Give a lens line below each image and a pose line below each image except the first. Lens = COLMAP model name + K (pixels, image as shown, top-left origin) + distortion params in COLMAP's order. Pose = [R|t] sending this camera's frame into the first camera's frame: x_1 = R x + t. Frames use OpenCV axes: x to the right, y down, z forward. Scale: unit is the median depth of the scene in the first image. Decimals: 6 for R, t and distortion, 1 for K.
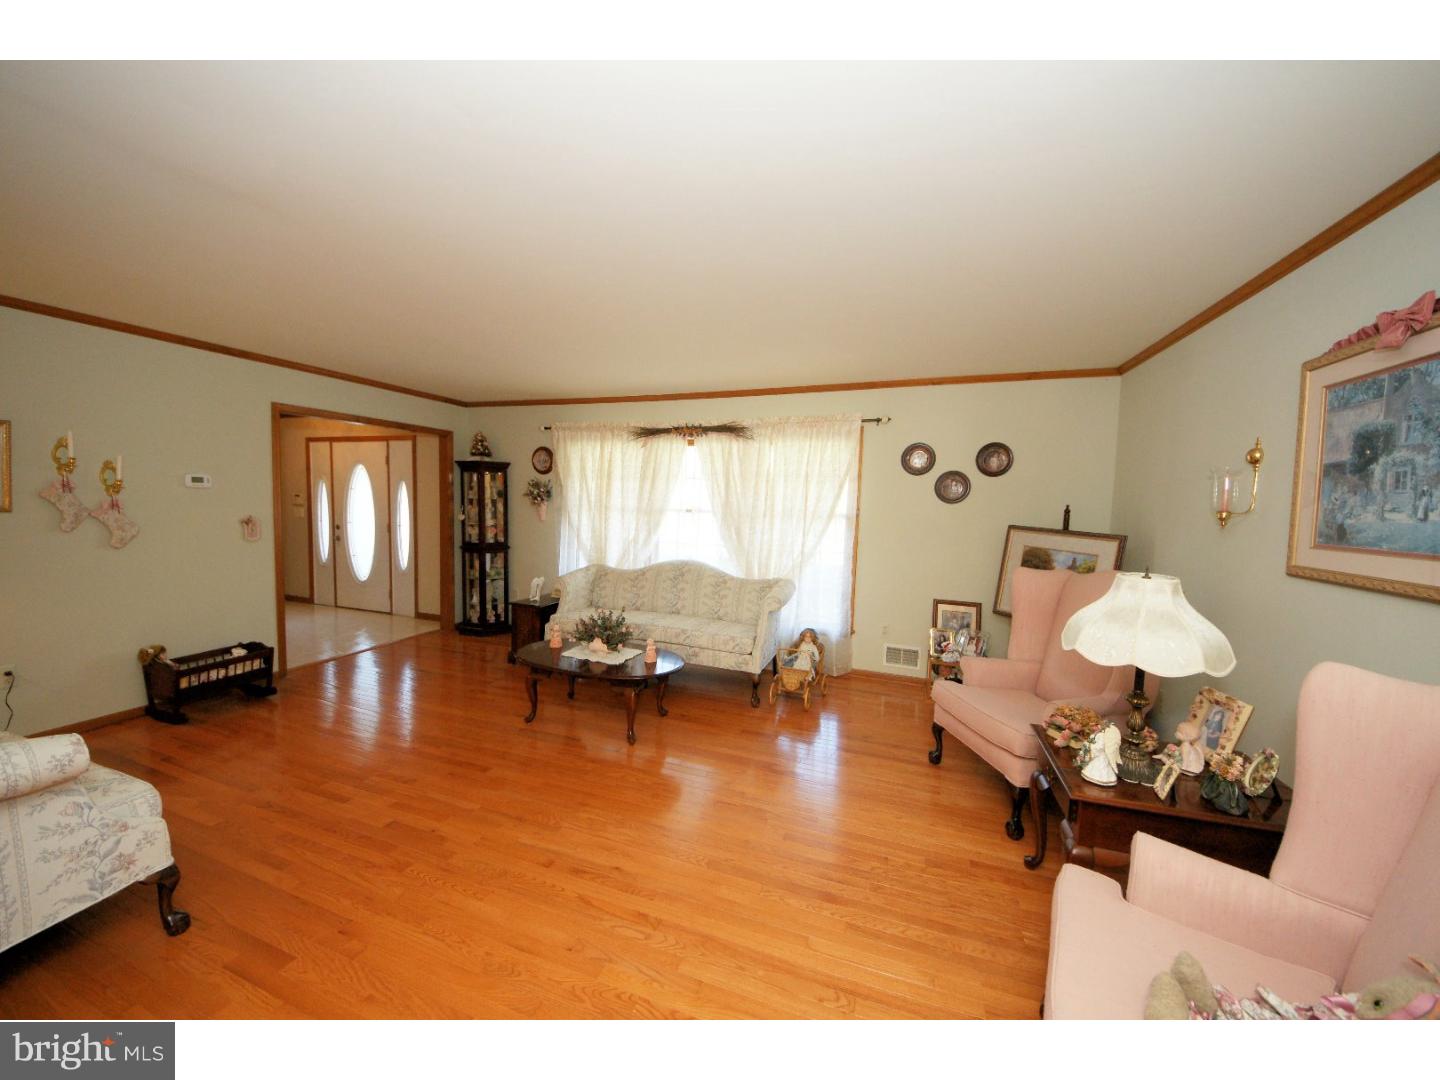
lens RADIAL K [[522.6, 0, 720.0], [0, 522.6, 540.0], [0, 0, 1]] dist [-0.008119, -0.000217]
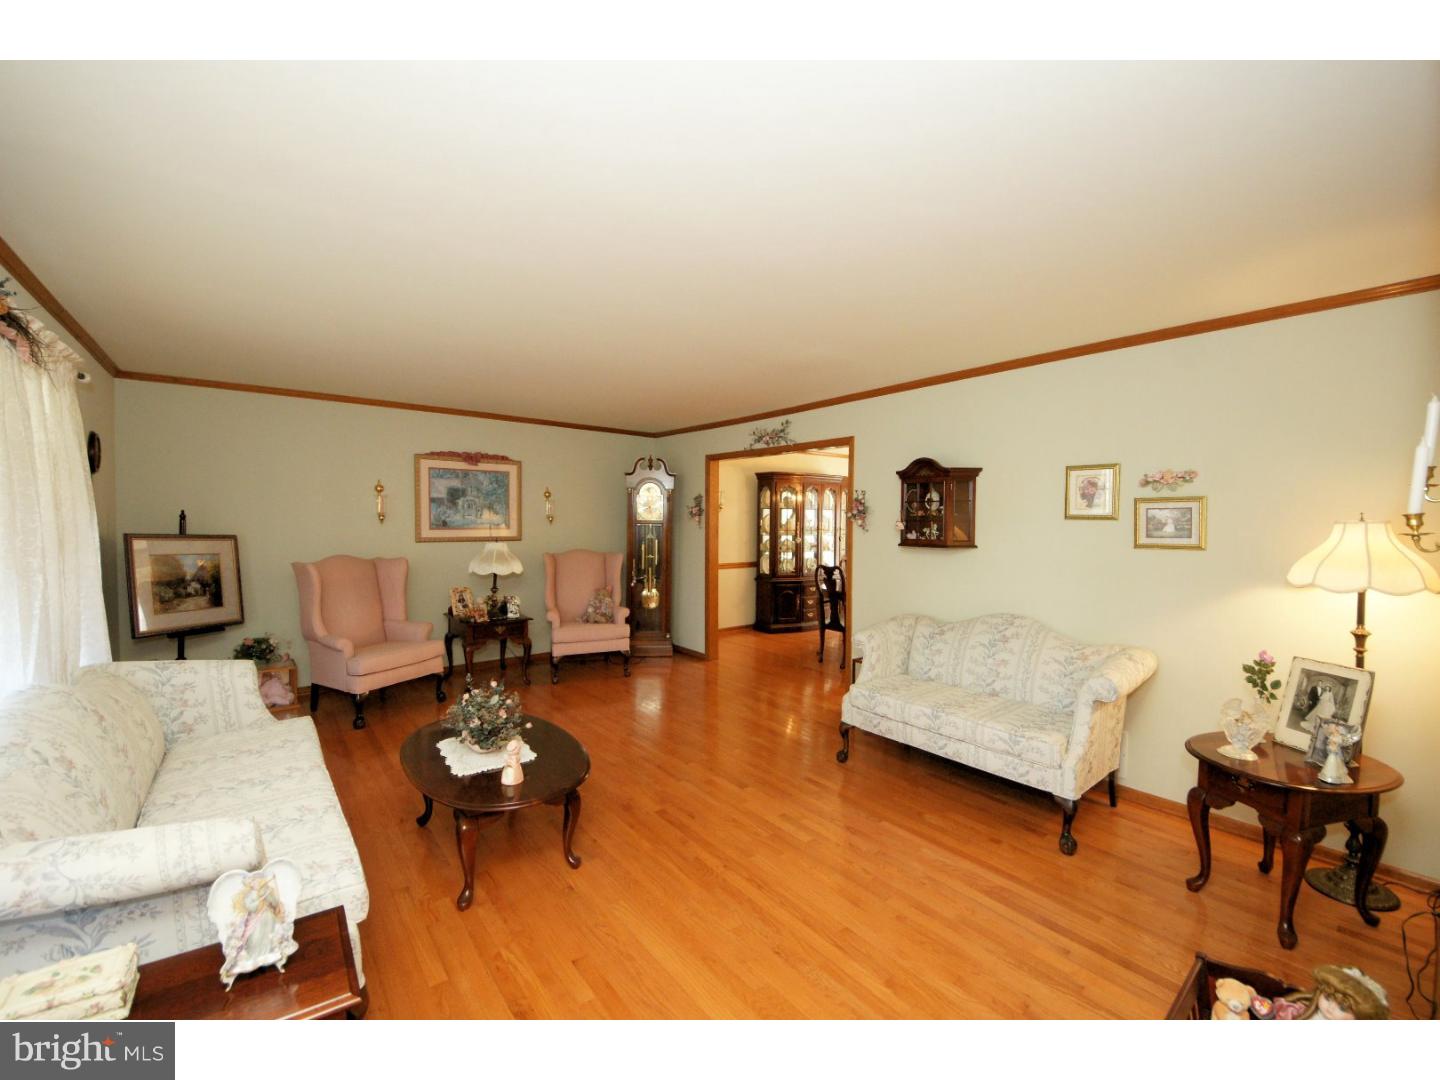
lens RADIAL K [[581.6, 0, 720.0], [0, 581.6, 540.0], [0, 0, 1]] dist [-0.001391, -0.000247]
pose [[-0.857094, -0.045357, 0.513160, -0.820024], [0.010127, 0.994441, 0.104810, -0.116292], [-0.515061, 0.095028, -0.851869, 1.425730]]
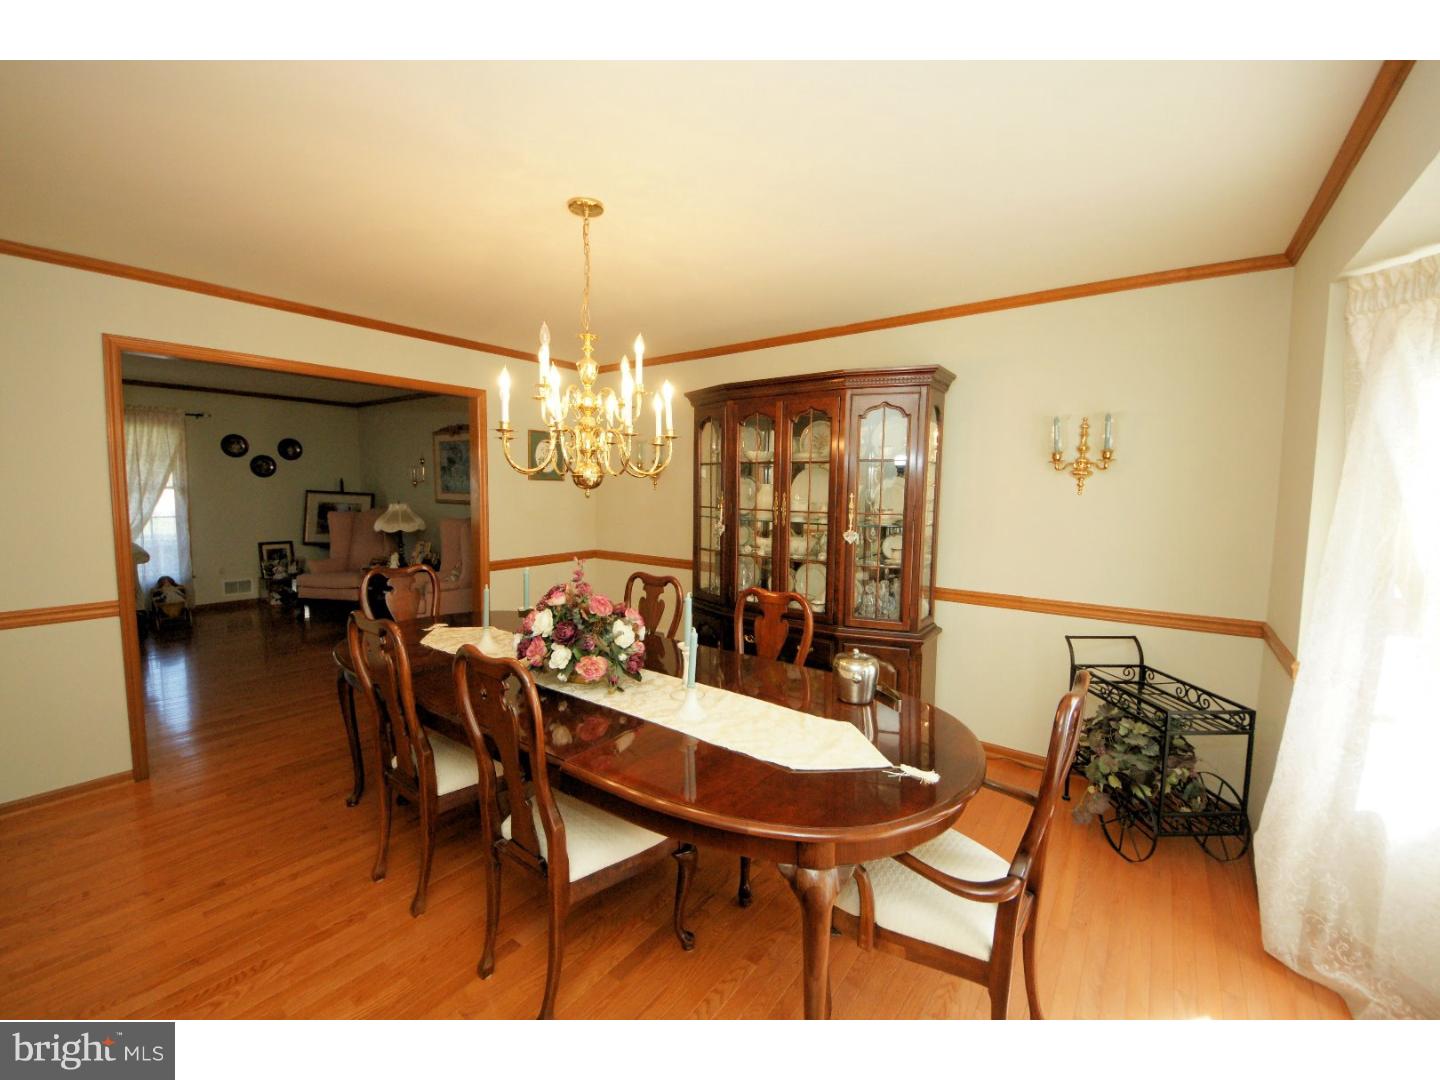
lens RADIAL K [[581.6, 0, 720.0], [0, 581.6, 540.0], [0, 0, 1]] dist [-0.001391, -0.000247]
pose [[0.286662, -0.107663, 0.951963, -0.891356], [0.059671, 0.993743, 0.094420, 0.034296], [-0.956172, 0.029738, 0.291293, -0.828389]]
